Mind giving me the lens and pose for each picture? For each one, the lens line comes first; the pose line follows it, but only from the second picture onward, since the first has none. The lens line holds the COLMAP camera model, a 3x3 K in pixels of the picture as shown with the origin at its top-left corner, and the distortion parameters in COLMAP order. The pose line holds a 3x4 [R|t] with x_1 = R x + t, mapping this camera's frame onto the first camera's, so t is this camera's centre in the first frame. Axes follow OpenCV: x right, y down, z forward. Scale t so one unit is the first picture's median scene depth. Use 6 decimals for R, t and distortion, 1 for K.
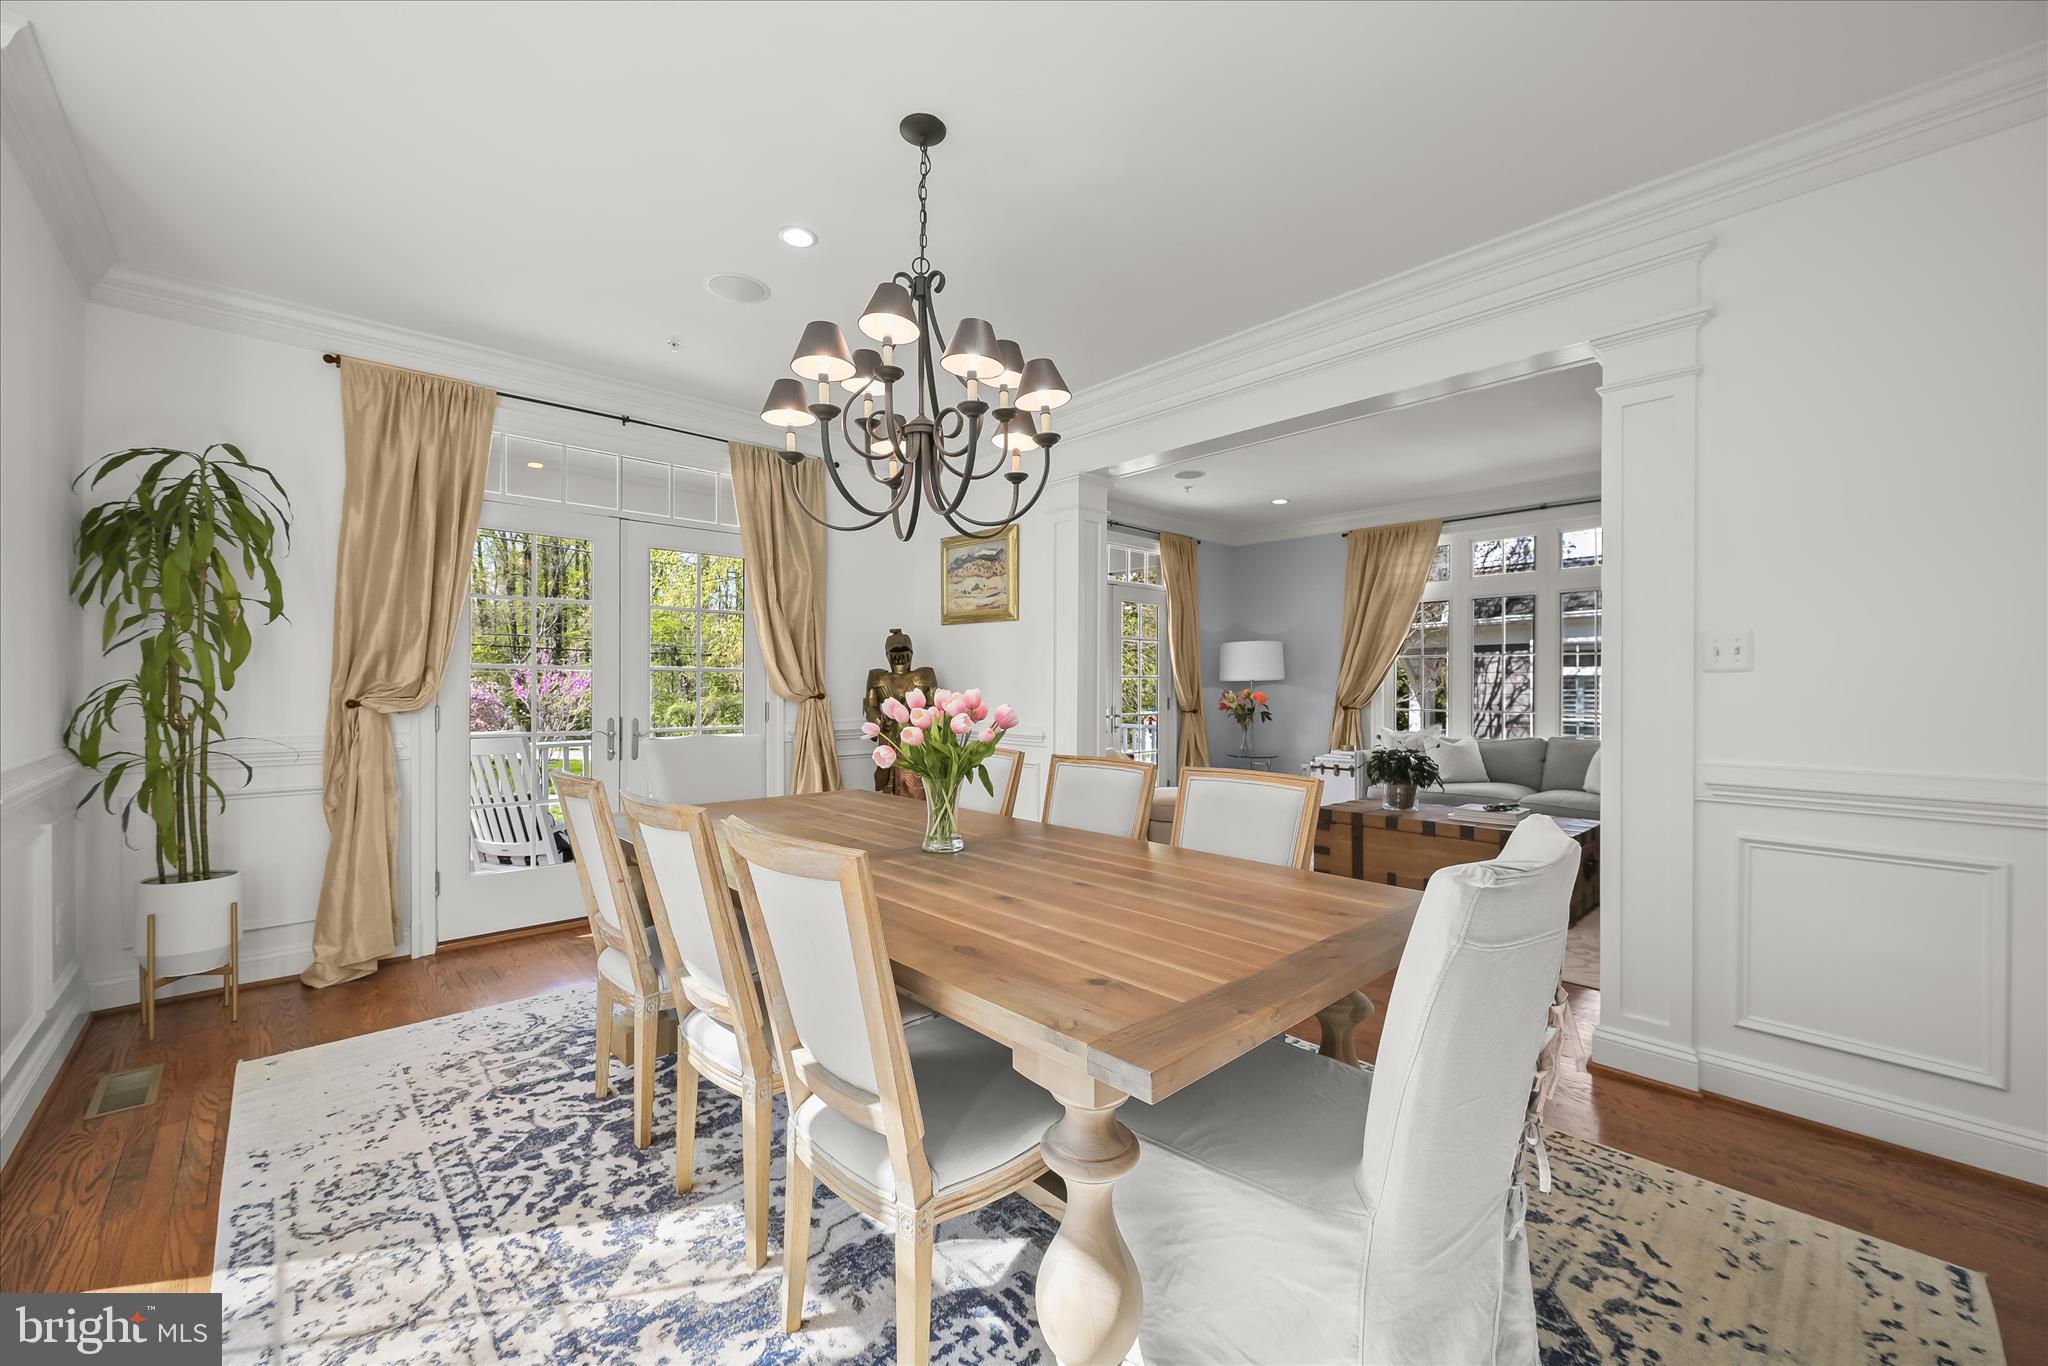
lens RADIAL K [[815.7, 0, 1026.1], [0, 815.7, 691.1], [0, 0, 1]] dist [0.002088, 0.000174]
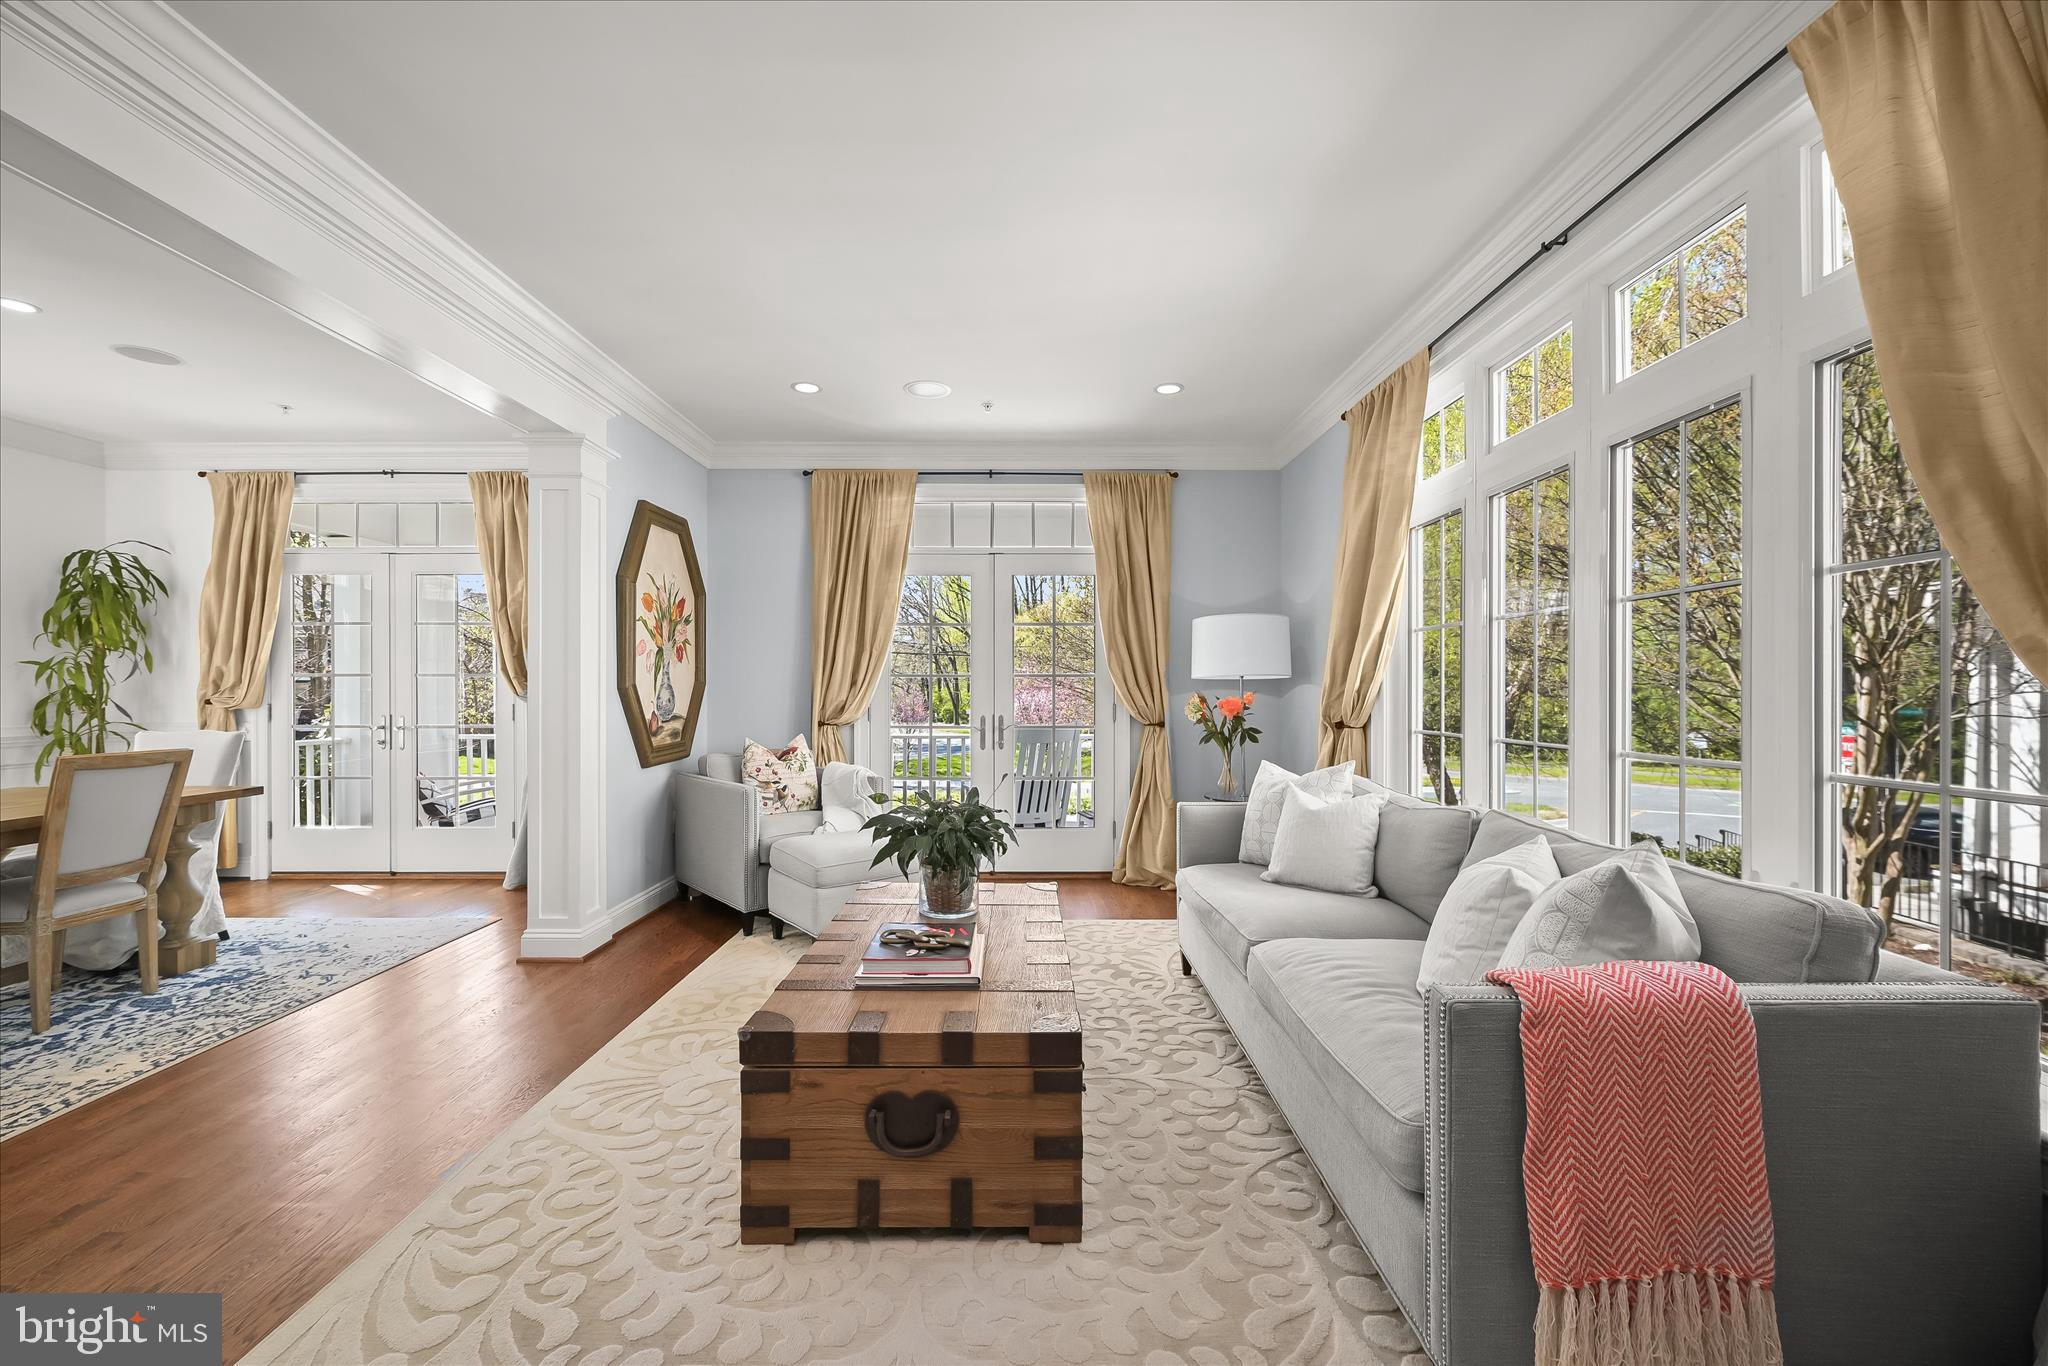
lens RADIAL K [[815.7, 0, 1022.5], [0, 815.7, 689.4], [0, 0, 1]] dist [0.002088, 0.000174]
pose [[0.737200, 0.000574, -0.675674, 0.916585], [0.000371, 0.999999, 0.001254, -0.005820], [0.675674, -0.001175, 0.737199, 0.643040]]
